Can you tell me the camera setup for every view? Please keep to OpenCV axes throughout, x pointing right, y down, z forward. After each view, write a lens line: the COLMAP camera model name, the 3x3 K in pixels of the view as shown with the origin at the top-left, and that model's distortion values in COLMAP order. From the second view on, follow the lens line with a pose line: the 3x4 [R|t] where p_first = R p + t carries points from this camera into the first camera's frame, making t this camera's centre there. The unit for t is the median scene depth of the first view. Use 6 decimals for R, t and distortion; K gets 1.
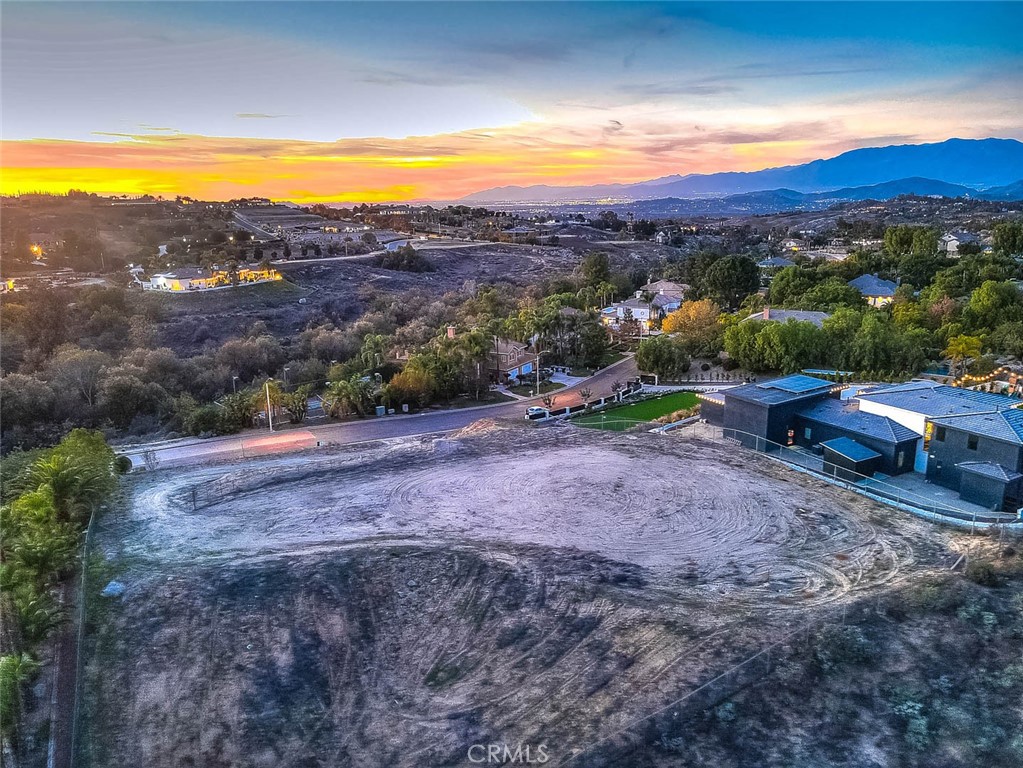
lens RADIAL K [[753.8, 0, 511.2], [0, 753.8, 387.3], [0, 0, 1]] dist [-0.001659, 0.032860]
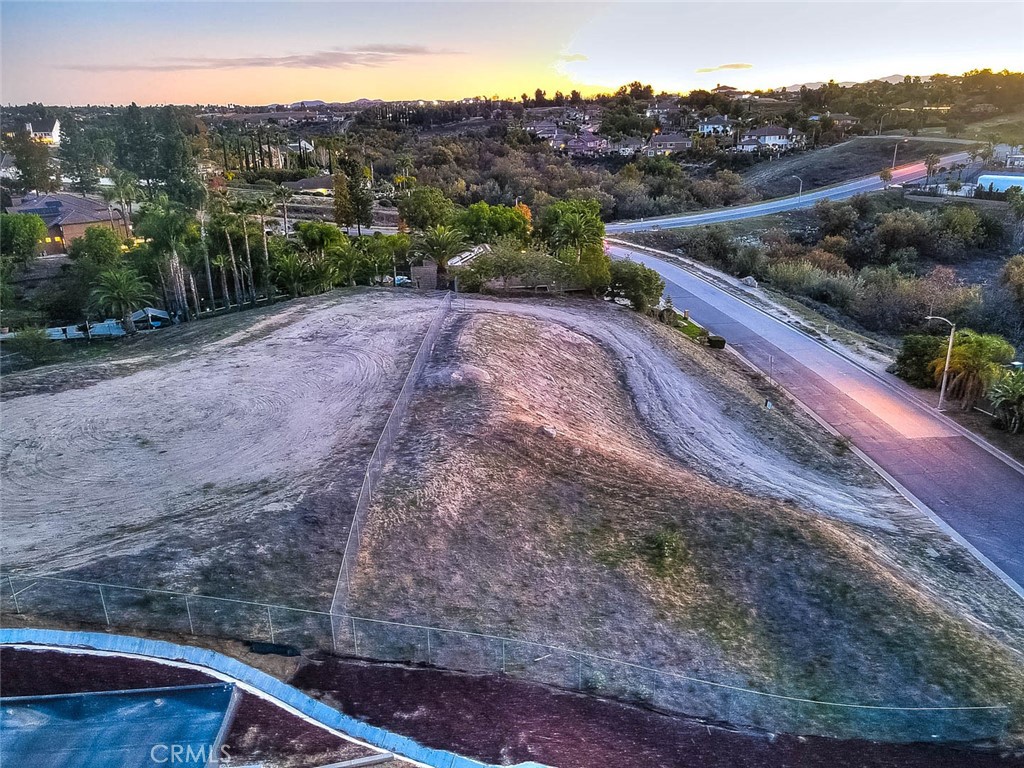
lens RADIAL K [[754.5, 0, 511.7], [0, 754.5, 387.3], [0, 0, 1]] dist [-0.001659, 0.032860]
pose [[-0.436643, 0.328400, -0.837554, 0.600411], [-0.195695, 0.874028, 0.444723, -0.291072], [0.878093, 0.358090, -0.317372, 1.667533]]
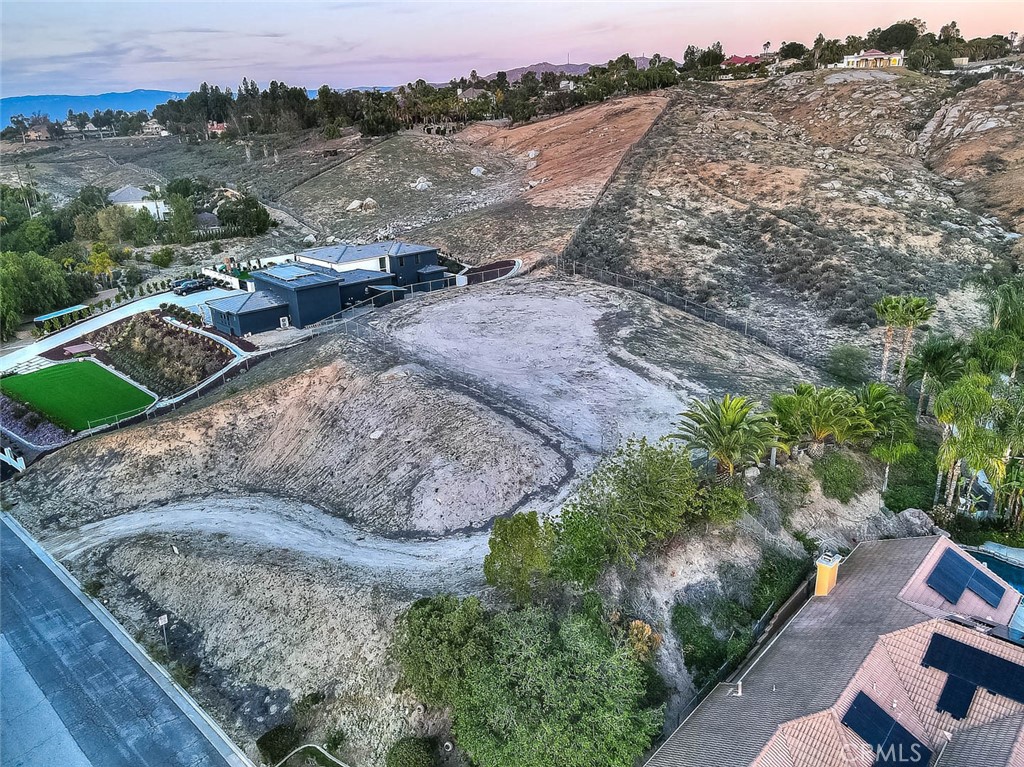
lens RADIAL K [[752.2, 0, 512.0], [0, 752.2, 383.5], [0, 0, 1]] dist [0.001153, 0.010543]
pose [[-0.228126, -0.306506, 0.924128, -1.301144], [0.270634, 0.891789, 0.362588, -0.278660], [-0.935262, 0.332816, -0.120489, 1.314902]]
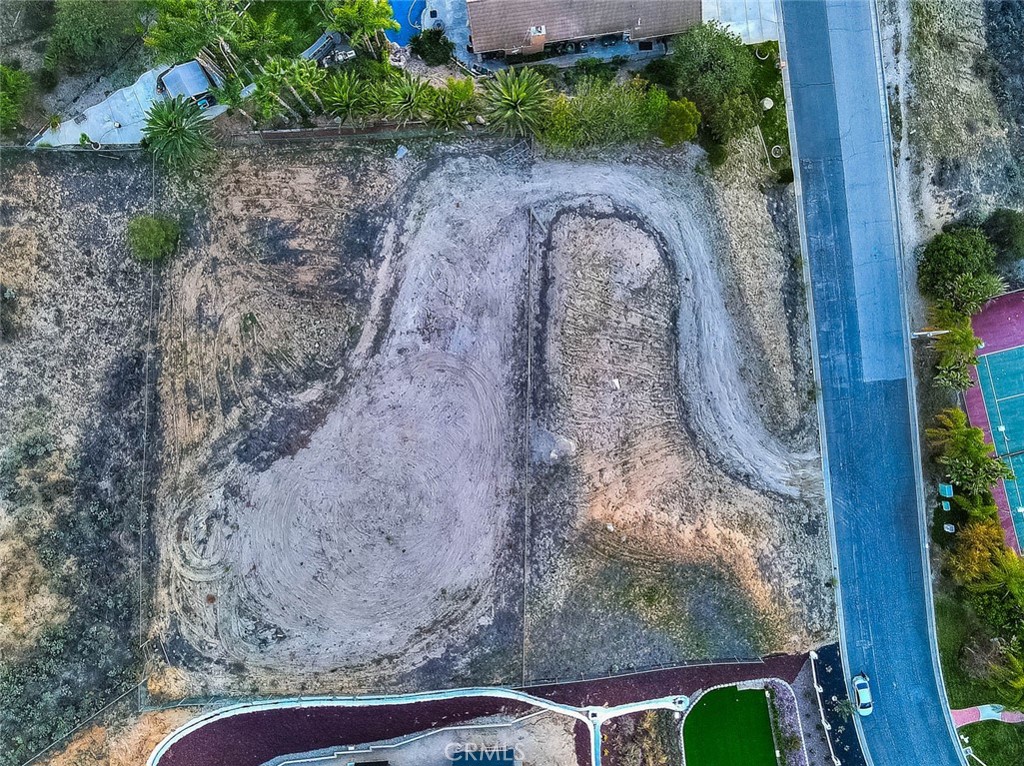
lens RADIAL K [[780.0, 0, 508.9], [0, 780.0, 385.8], [0, 0, 1]] dist [-0.006282, 0.043583]
pose [[-0.438275, 0.897487, 0.049319, -0.243807], [-0.199537, -0.150648, 0.968241, -1.191883], [0.876413, 0.414515, 0.245108, 0.878608]]
